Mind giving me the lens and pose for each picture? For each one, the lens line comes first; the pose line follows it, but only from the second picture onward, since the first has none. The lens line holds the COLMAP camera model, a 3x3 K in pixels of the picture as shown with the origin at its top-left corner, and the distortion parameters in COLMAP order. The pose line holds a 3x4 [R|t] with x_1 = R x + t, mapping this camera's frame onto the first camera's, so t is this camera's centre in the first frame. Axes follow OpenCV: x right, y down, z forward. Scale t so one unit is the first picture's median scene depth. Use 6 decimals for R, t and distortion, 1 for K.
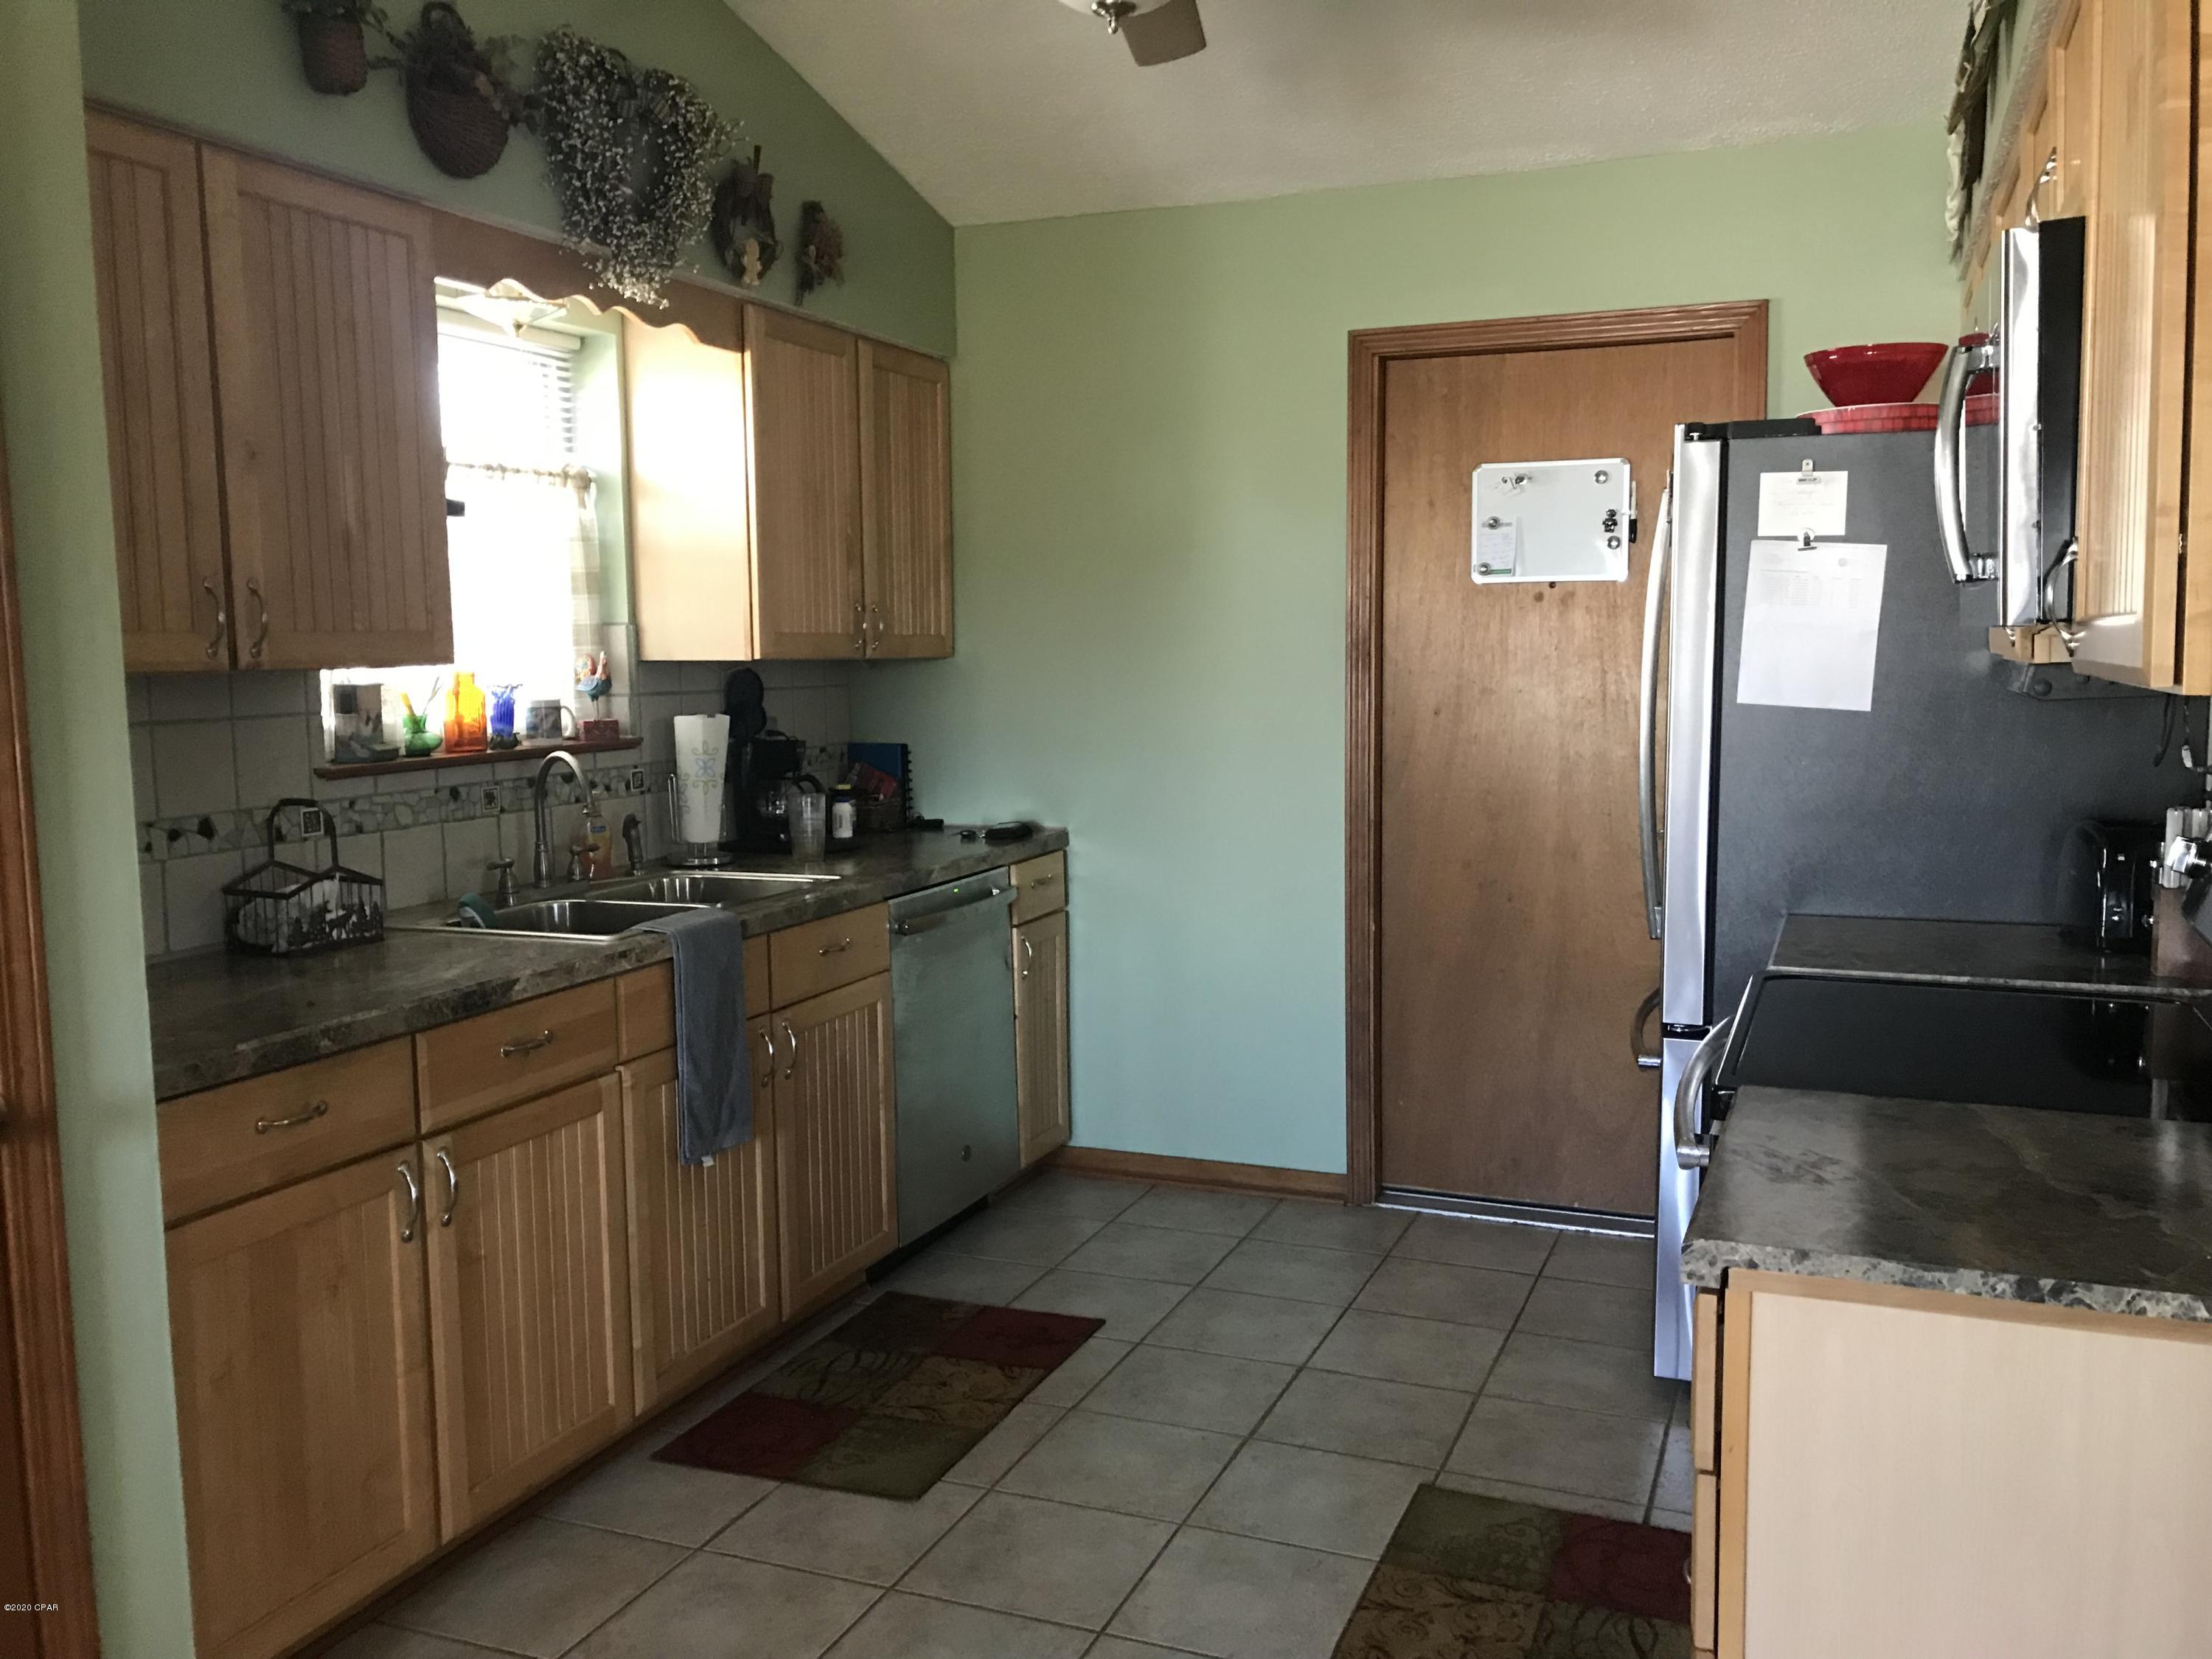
lens RADIAL K [[1814.0, 0, 1096.8], [0, 1814.0, 816.9], [0, 0, 1]] dist [0.047528, -0.062322]
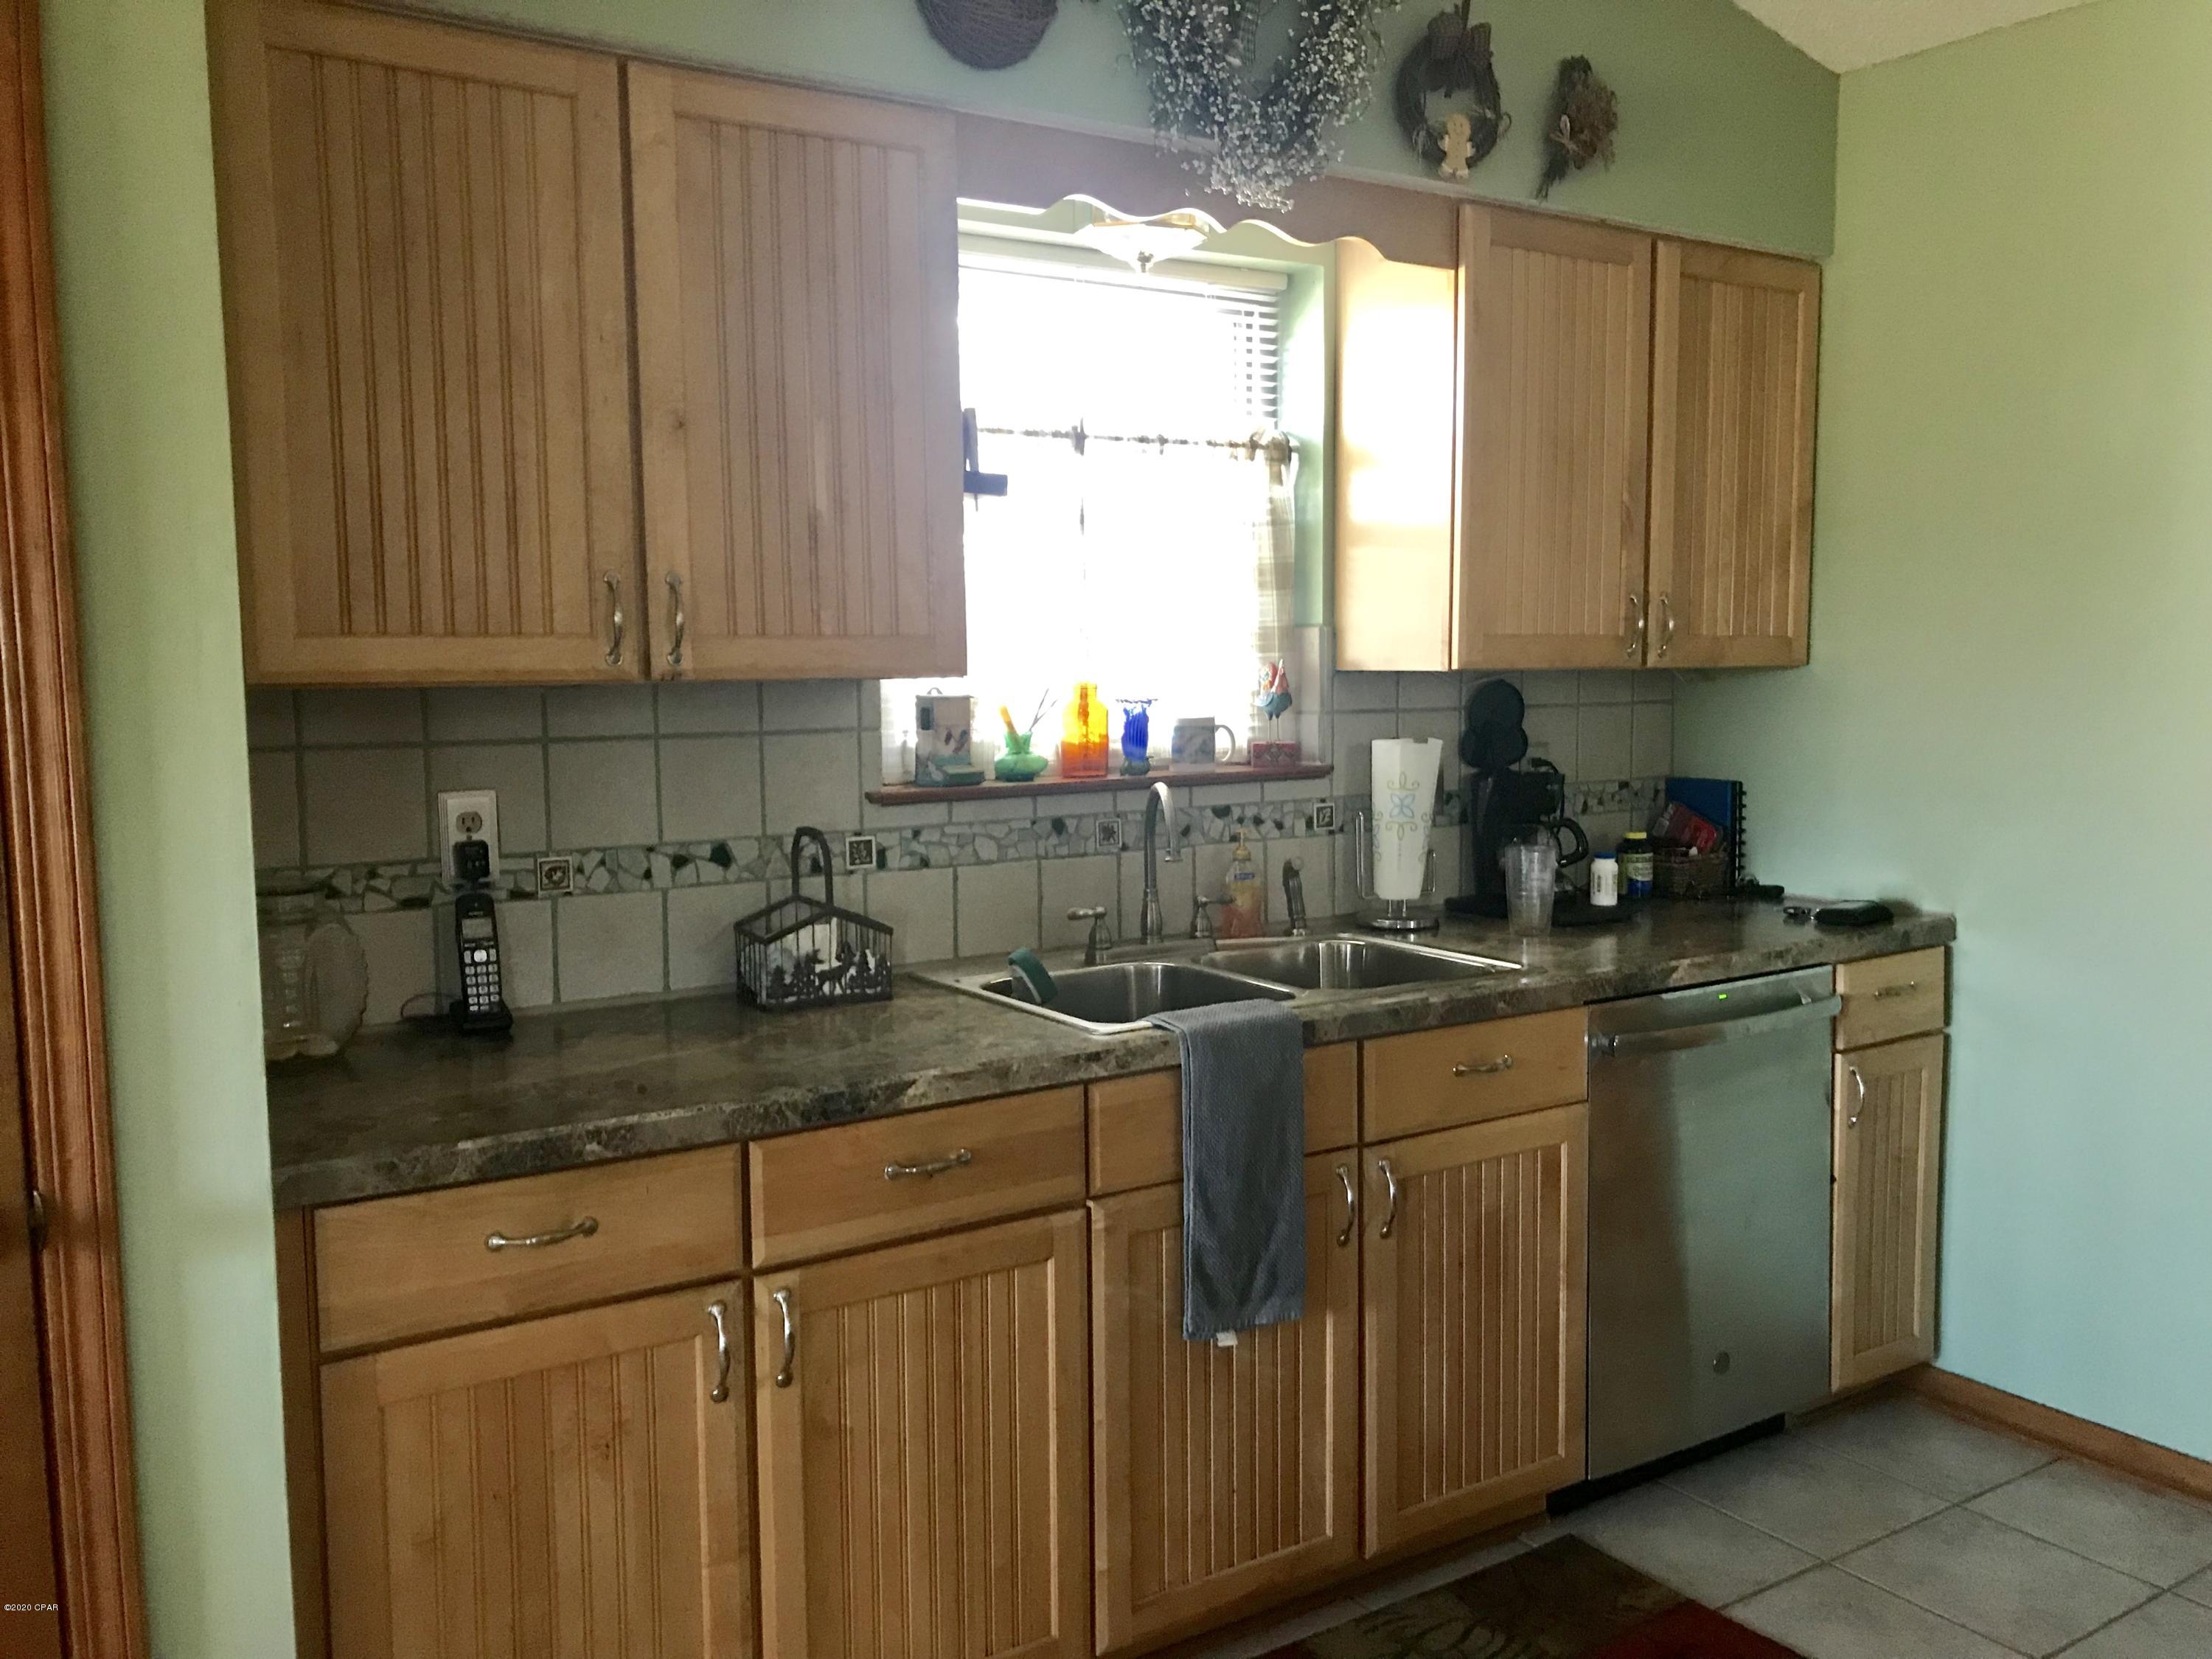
lens RADIAL K [[1814.0, 0, 1100.8], [0, 1814.0, 827.4], [0, 0, 1]] dist [0.047528, -0.062322]
pose [[0.825579, 0.060630, -0.561020, 0.140396], [-0.057558, 0.998073, 0.023163, -0.033199], [0.561343, 0.013168, 0.827478, 0.317004]]
